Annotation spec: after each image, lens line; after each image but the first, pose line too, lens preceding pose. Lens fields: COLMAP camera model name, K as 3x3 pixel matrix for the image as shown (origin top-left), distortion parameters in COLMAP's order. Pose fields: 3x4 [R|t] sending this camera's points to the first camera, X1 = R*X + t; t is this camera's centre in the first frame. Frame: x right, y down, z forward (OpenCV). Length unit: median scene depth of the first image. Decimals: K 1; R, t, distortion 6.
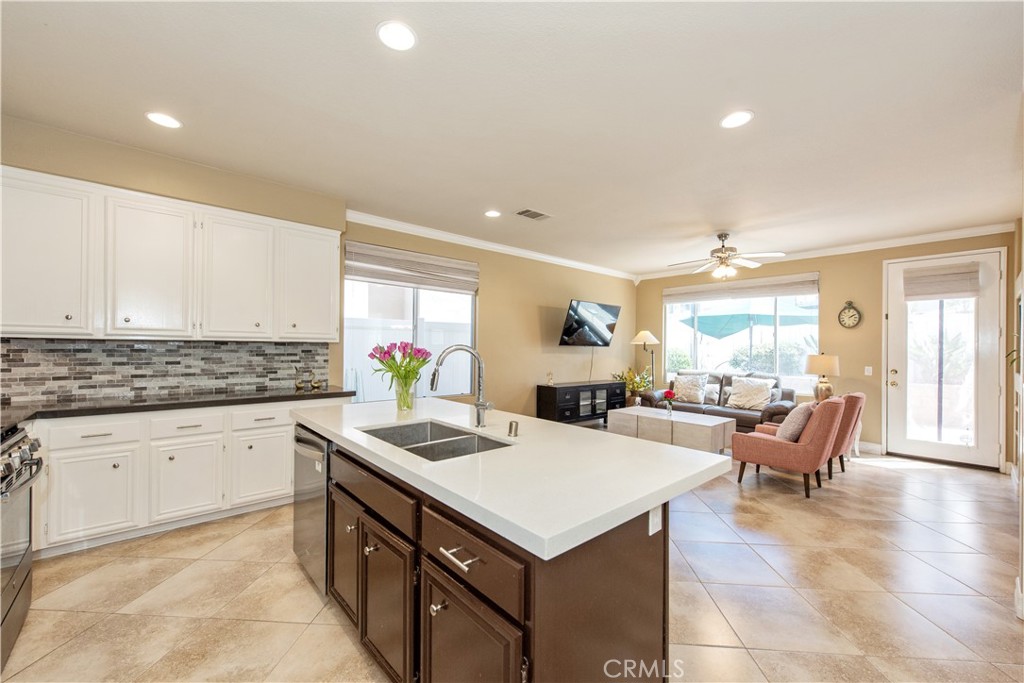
lens RADIAL K [[401.9, 0, 513.0], [0, 401.9, 344.6], [0, 0, 1]] dist [0.001165, 0.000006]
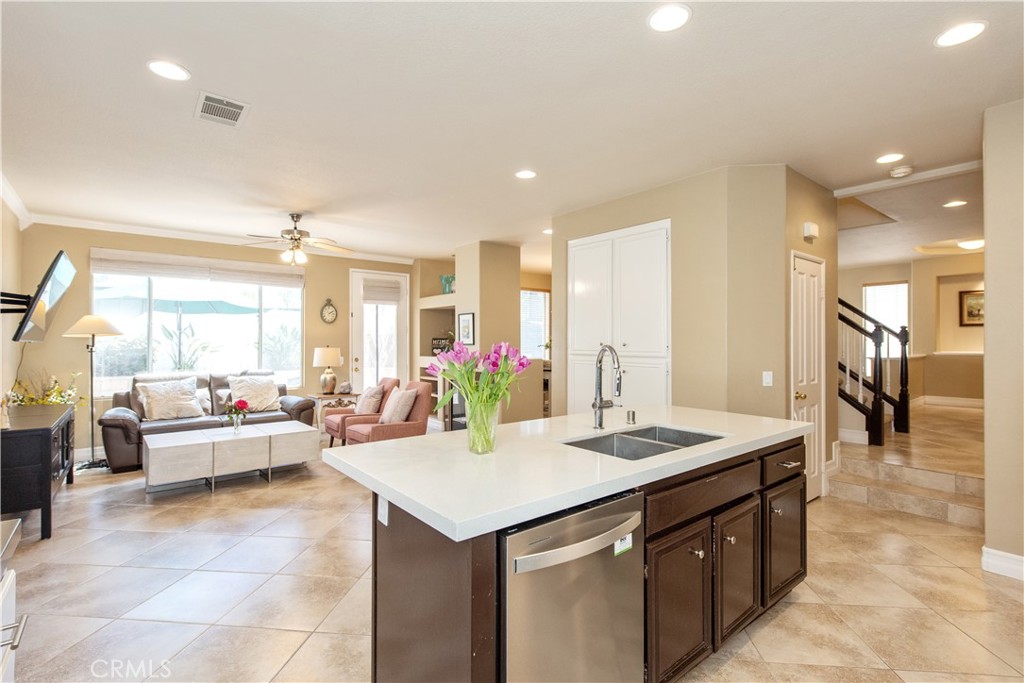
lens RADIAL K [[486.5, 0, 511.4], [0, 486.5, 339.8], [0, 0, 1]] dist [0.001228, 0.000086]
pose [[0.029670, -0.006935, 0.999536, -0.696129], [-0.004872, 0.999963, 0.007083, -0.009577], [-0.999548, -0.005080, 0.029635, 0.635929]]
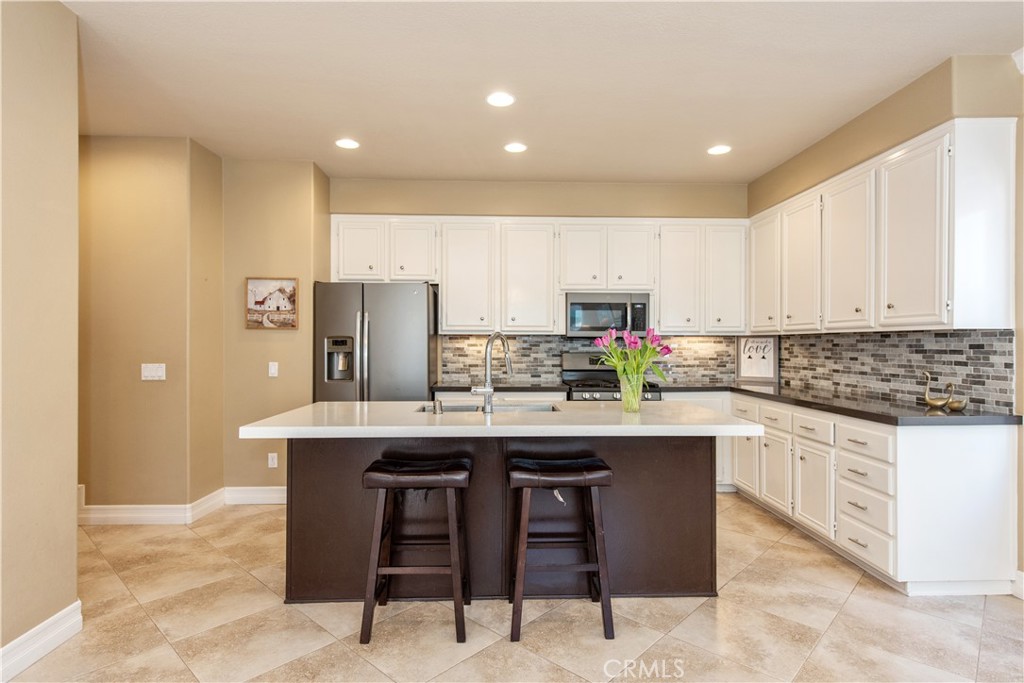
lens RADIAL K [[530.5, 0, 507.7], [0, 530.5, 343.7], [0, 0, 1]] dist [0.000530, 0.000129]
pose [[-0.630391, -0.009785, -0.776216, 0.498195], [-0.002272, 0.999940, -0.010761, 0.023379], [0.776275, -0.005020, -0.630375, 1.016320]]
